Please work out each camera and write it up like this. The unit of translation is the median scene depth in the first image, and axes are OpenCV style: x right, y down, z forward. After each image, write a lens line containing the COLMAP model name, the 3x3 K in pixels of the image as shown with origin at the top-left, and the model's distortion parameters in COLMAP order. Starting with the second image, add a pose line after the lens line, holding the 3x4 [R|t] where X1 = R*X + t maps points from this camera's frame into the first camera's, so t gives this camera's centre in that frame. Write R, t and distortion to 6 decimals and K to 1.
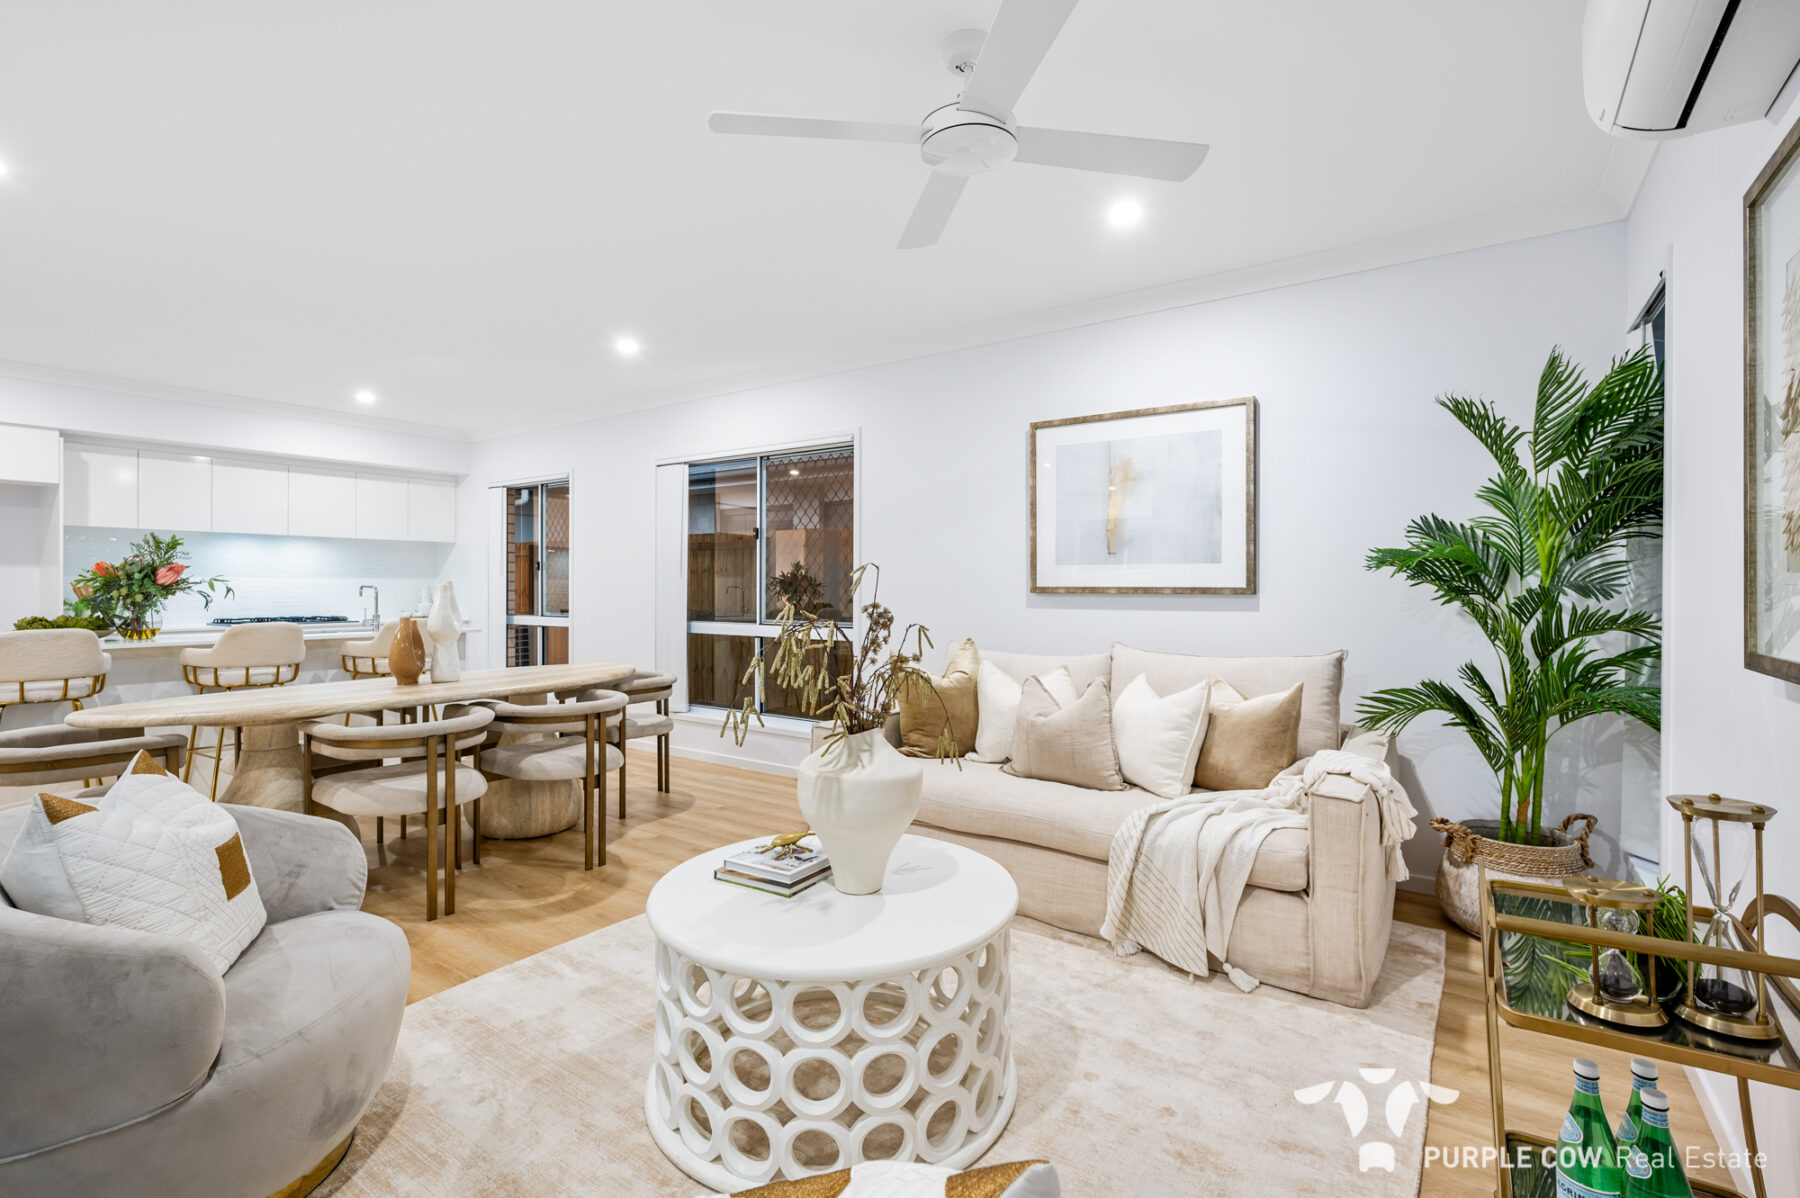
lens RADIAL K [[830.1, 0, 899.2], [0, 830.1, 594.9], [0, 0, 1]] dist [0.000123, -0.000120]
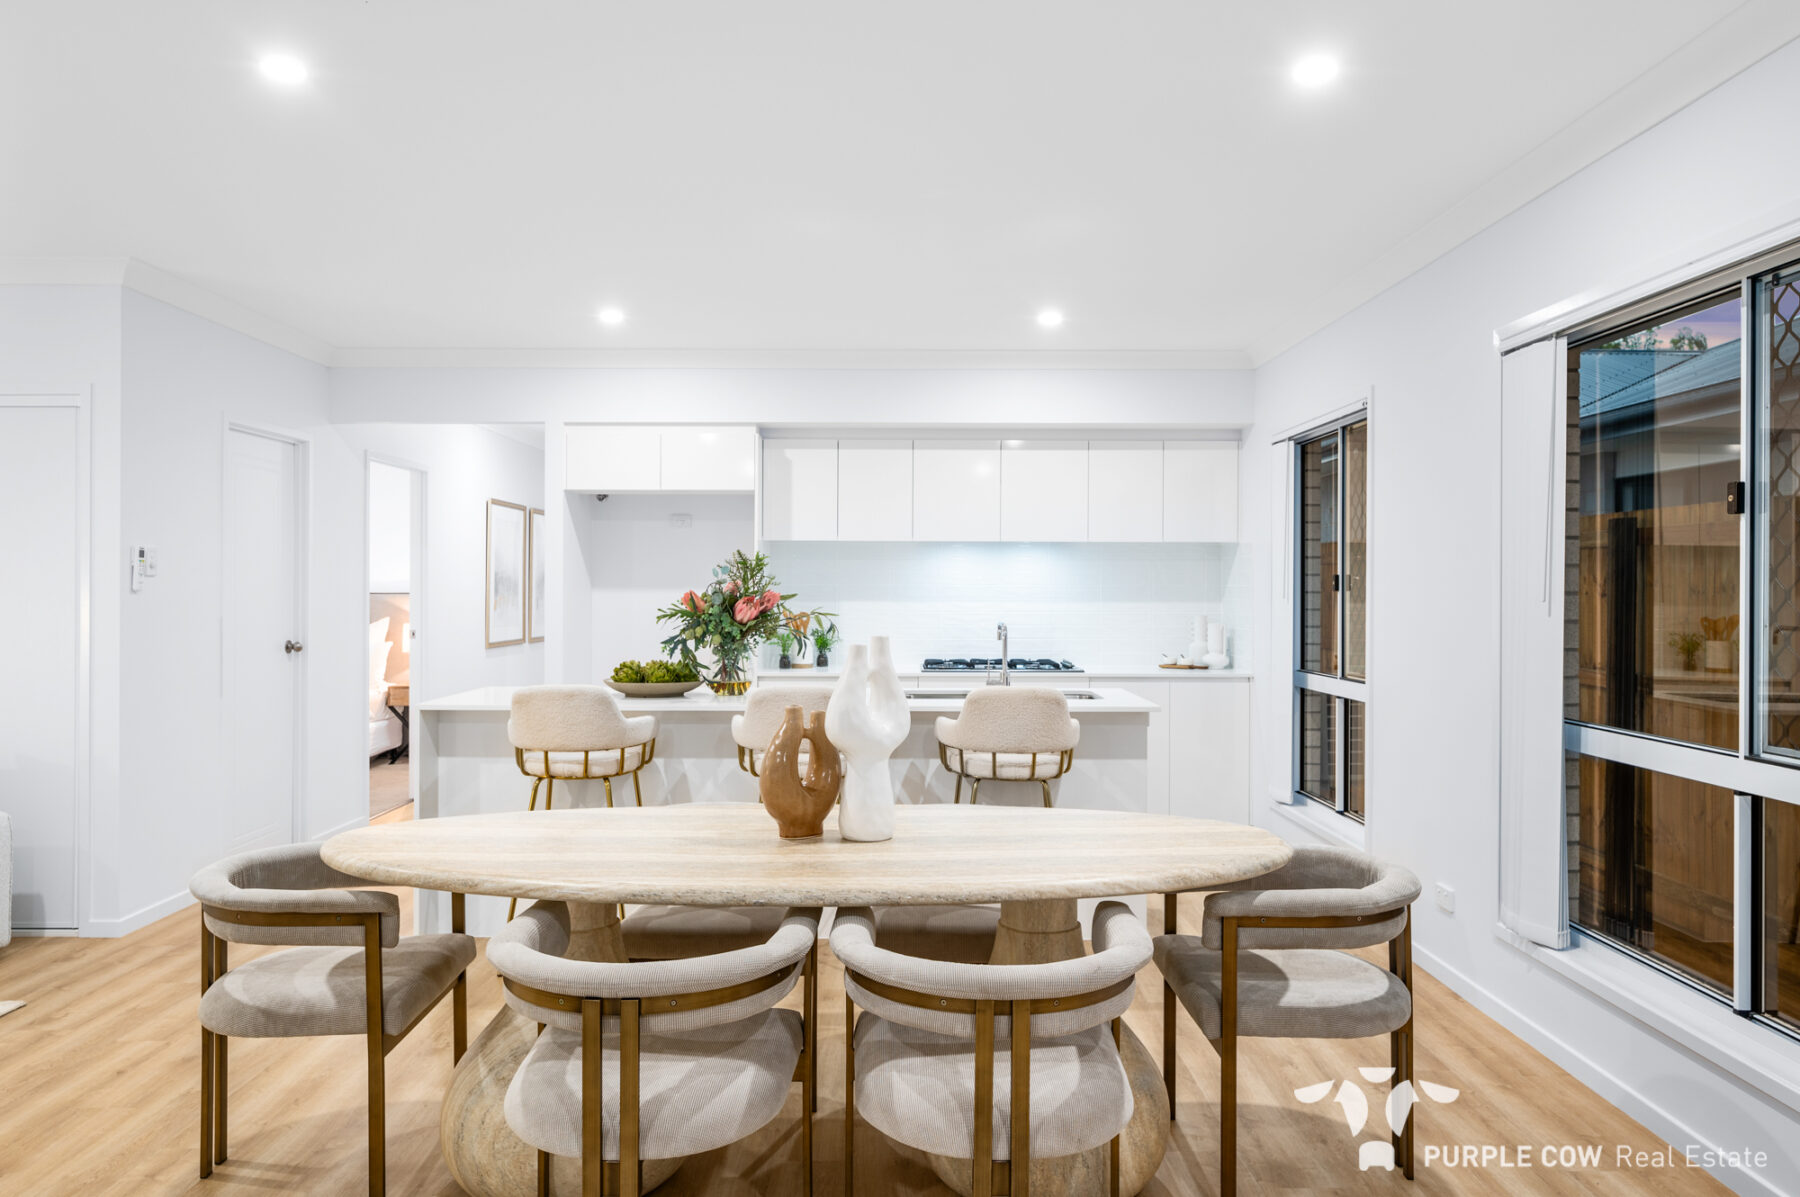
lens RADIAL K [[1212.1, 0, 899.8], [0, 1212.1, 590.4], [0, 0, 1]] dist [0.001913, 0.000621]
pose [[0.570703, 0.001594, -0.821155, 0.058273], [-0.009911, 0.999939, -0.004947, -0.035997], [0.821097, 0.010962, 0.570683, 0.512022]]
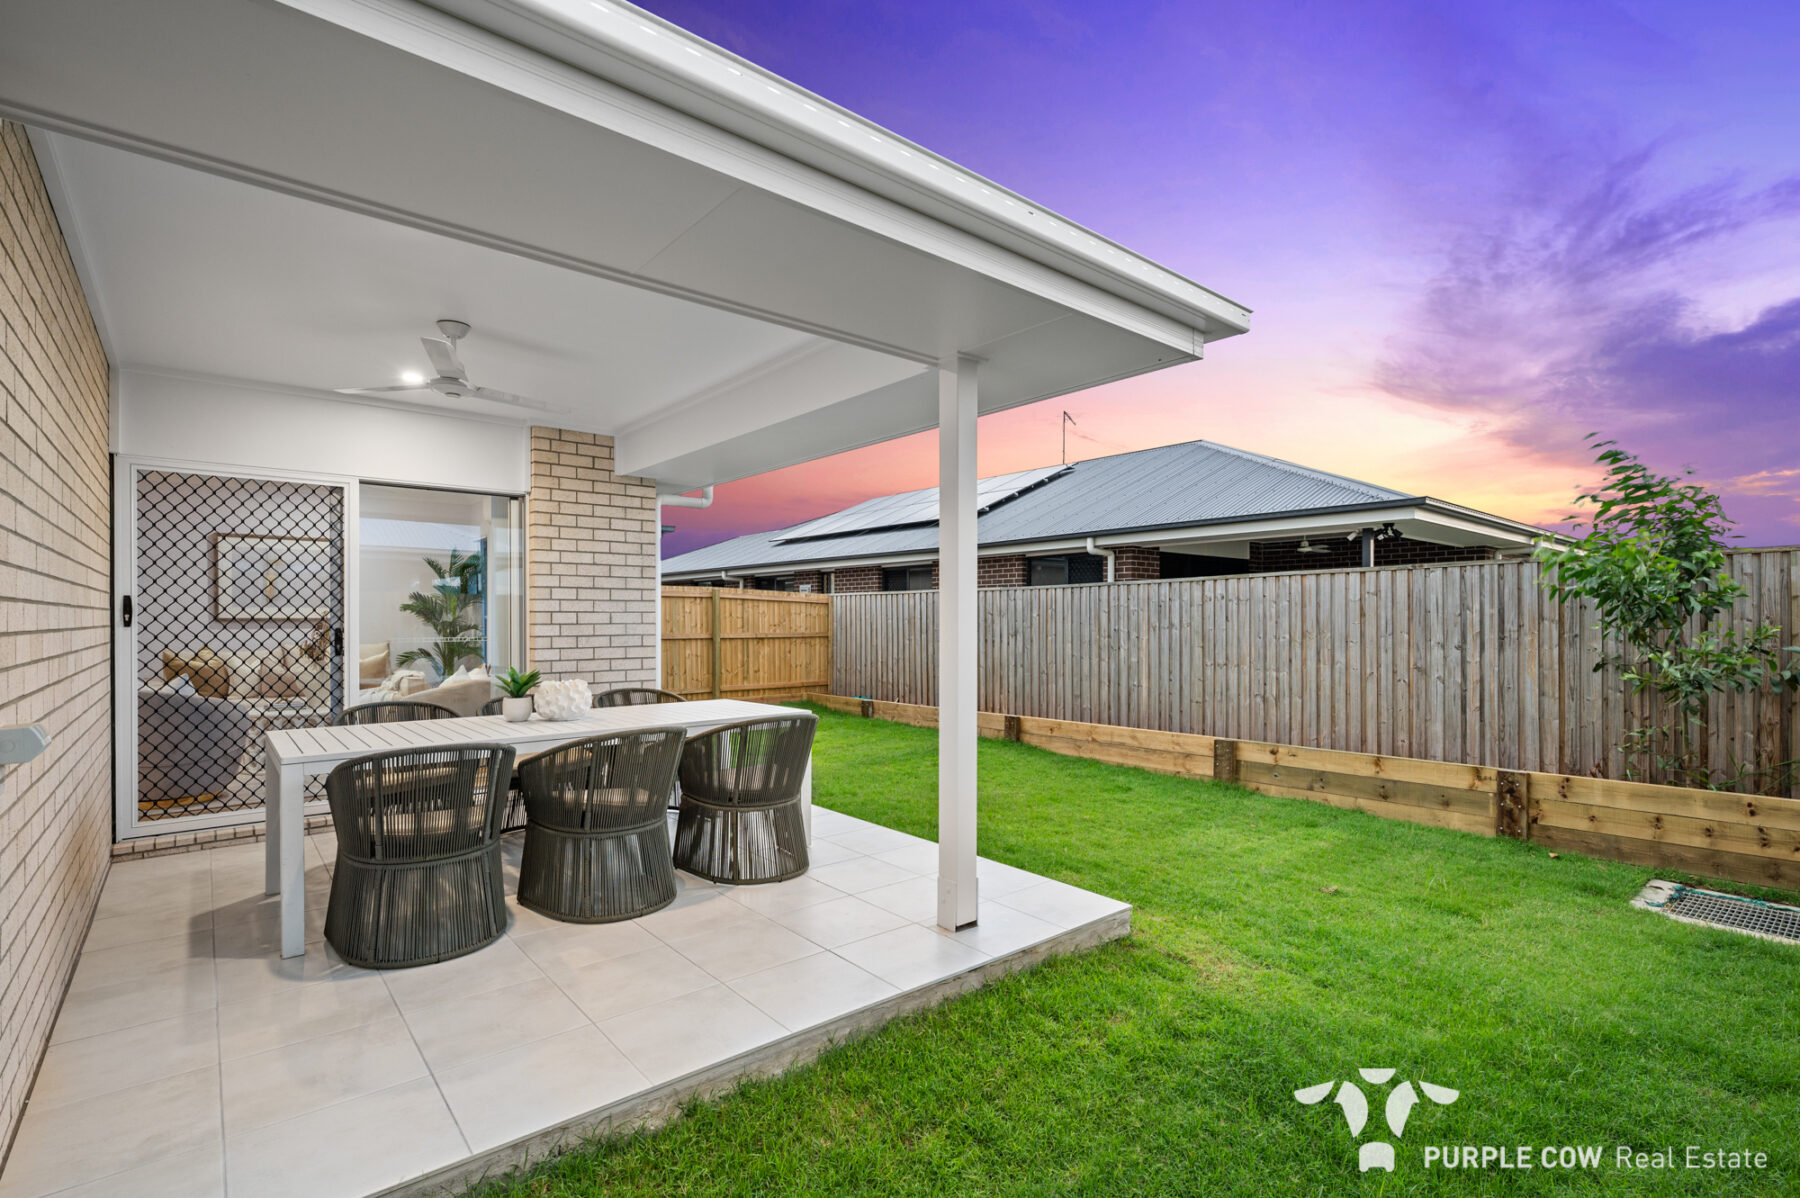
lens RADIAL K [[830.1, 0, 899.6], [0, 830.1, 607.3], [0, 0, 1]] dist [0.000123, -0.000120]
pose [[0.260888, -0.000545, 0.965369, -0.970720], [0.008057, 0.999966, -0.001613, -0.013864], [-0.965335, 0.008199, 0.260884, -0.789148]]
